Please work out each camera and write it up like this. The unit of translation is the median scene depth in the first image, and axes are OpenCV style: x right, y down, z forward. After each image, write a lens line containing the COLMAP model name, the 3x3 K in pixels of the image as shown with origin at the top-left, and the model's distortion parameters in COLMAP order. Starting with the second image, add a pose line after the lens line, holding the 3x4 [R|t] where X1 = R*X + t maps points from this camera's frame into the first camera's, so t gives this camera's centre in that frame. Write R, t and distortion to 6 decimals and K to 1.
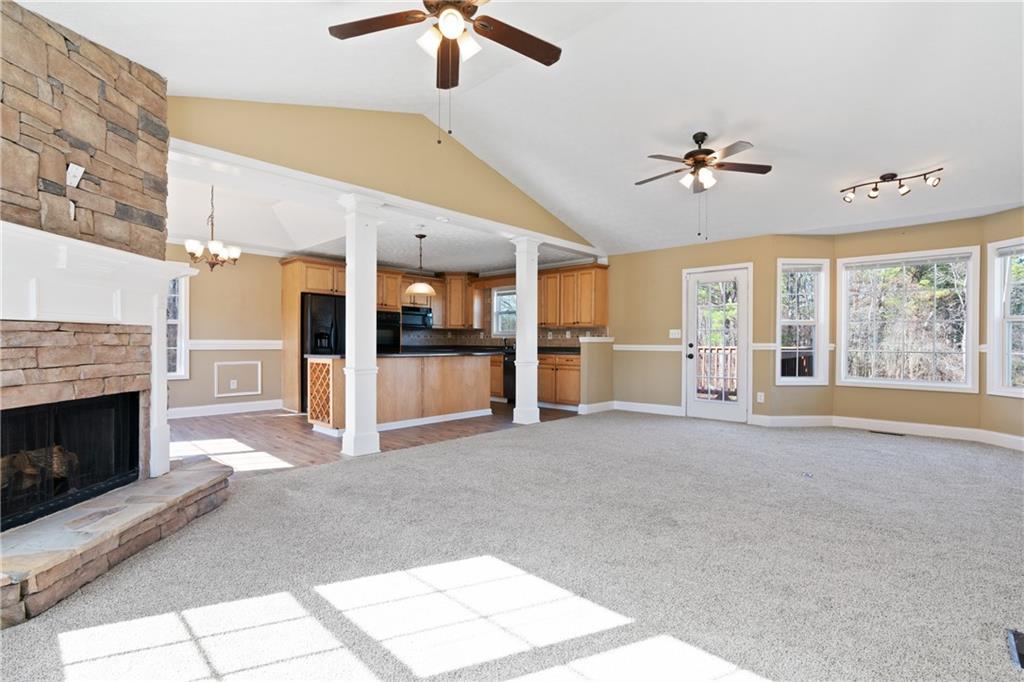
lens RADIAL K [[468.2, 0, 517.0], [0, 468.2, 329.3], [0, 0, 1]] dist [-0.018630, 0.008481]
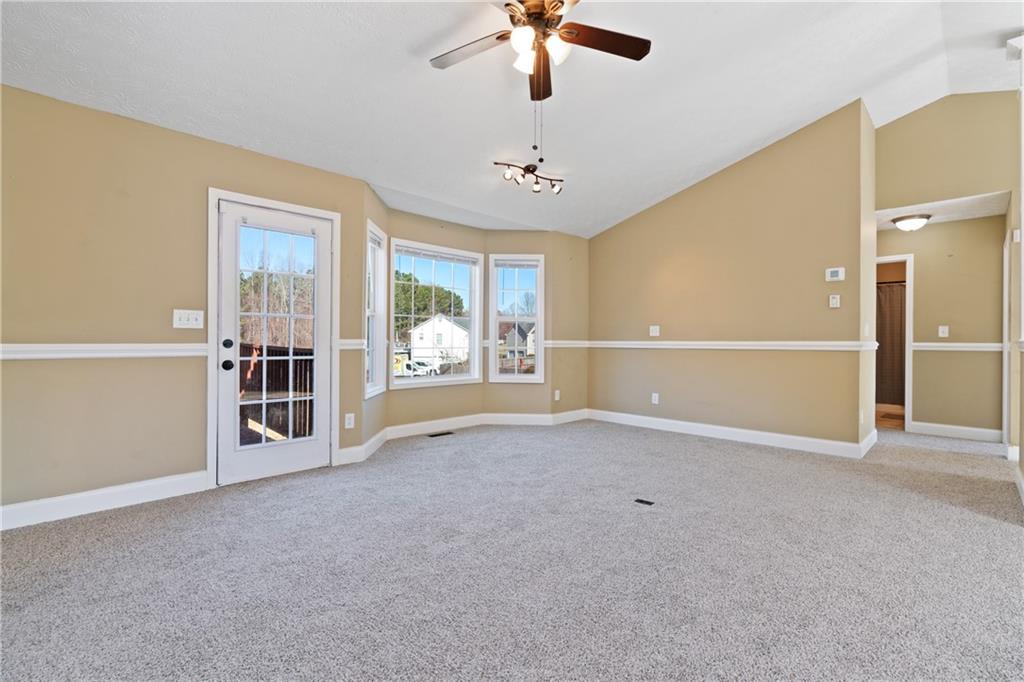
lens RADIAL K [[468.2, 0, 516.5], [0, 468.2, 338.9], [0, 0, 1]] dist [-0.018630, 0.008481]
pose [[0.036798, -0.004654, 0.999312, -0.115233], [-0.034332, 0.999393, 0.005918, 0.014450], [-0.998733, -0.034527, 0.036616, 0.637603]]
